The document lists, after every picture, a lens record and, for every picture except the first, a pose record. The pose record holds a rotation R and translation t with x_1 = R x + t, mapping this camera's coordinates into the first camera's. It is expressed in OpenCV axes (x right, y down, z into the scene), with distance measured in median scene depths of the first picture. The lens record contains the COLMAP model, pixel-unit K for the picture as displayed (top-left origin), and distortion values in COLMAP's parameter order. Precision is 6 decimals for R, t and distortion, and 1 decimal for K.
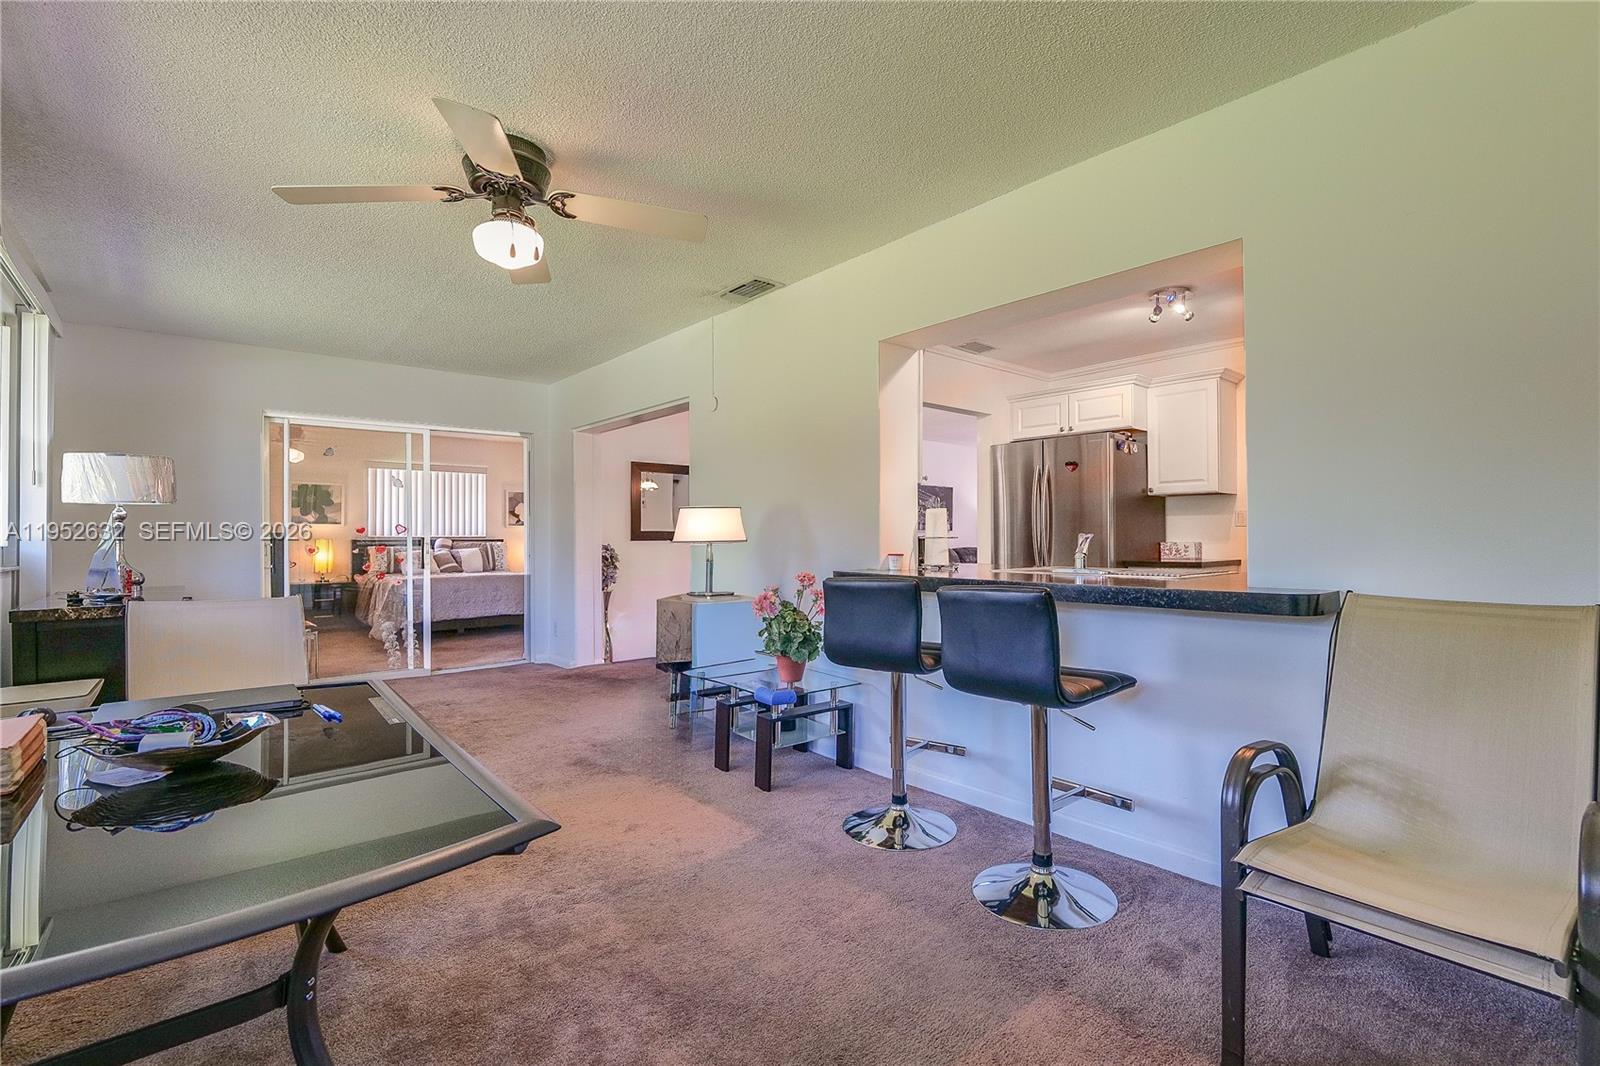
lens RADIAL K [[683.2, 0, 830.8], [0, 683.2, 541.5], [0, 0, 1]] dist [-0.001928, 0.000749]
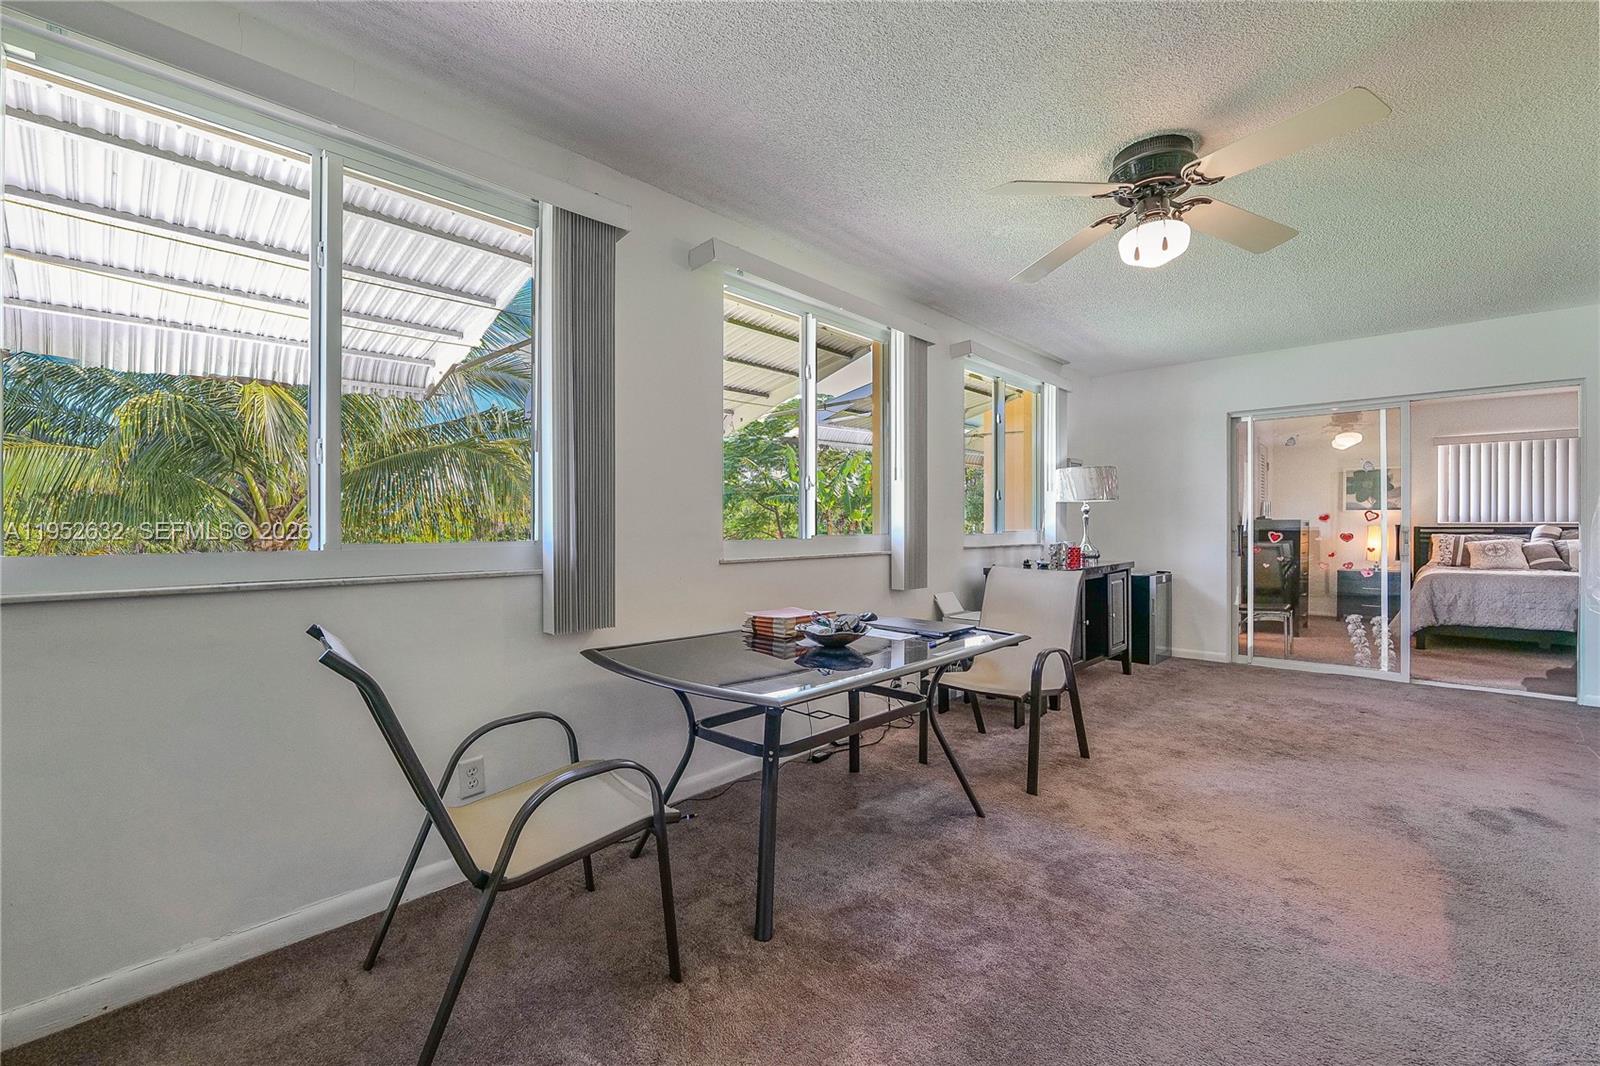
lens RADIAL K [[683.2, 0, 794.3], [0, 683.2, 522.1], [0, 0, 1]] dist [-0.001928, 0.000749]
pose [[0.121410, -0.004266, -0.992593, 0.316312], [-0.003879, 0.999981, -0.004772, -0.001984], [0.992595, 0.004430, 0.121391, 0.213846]]
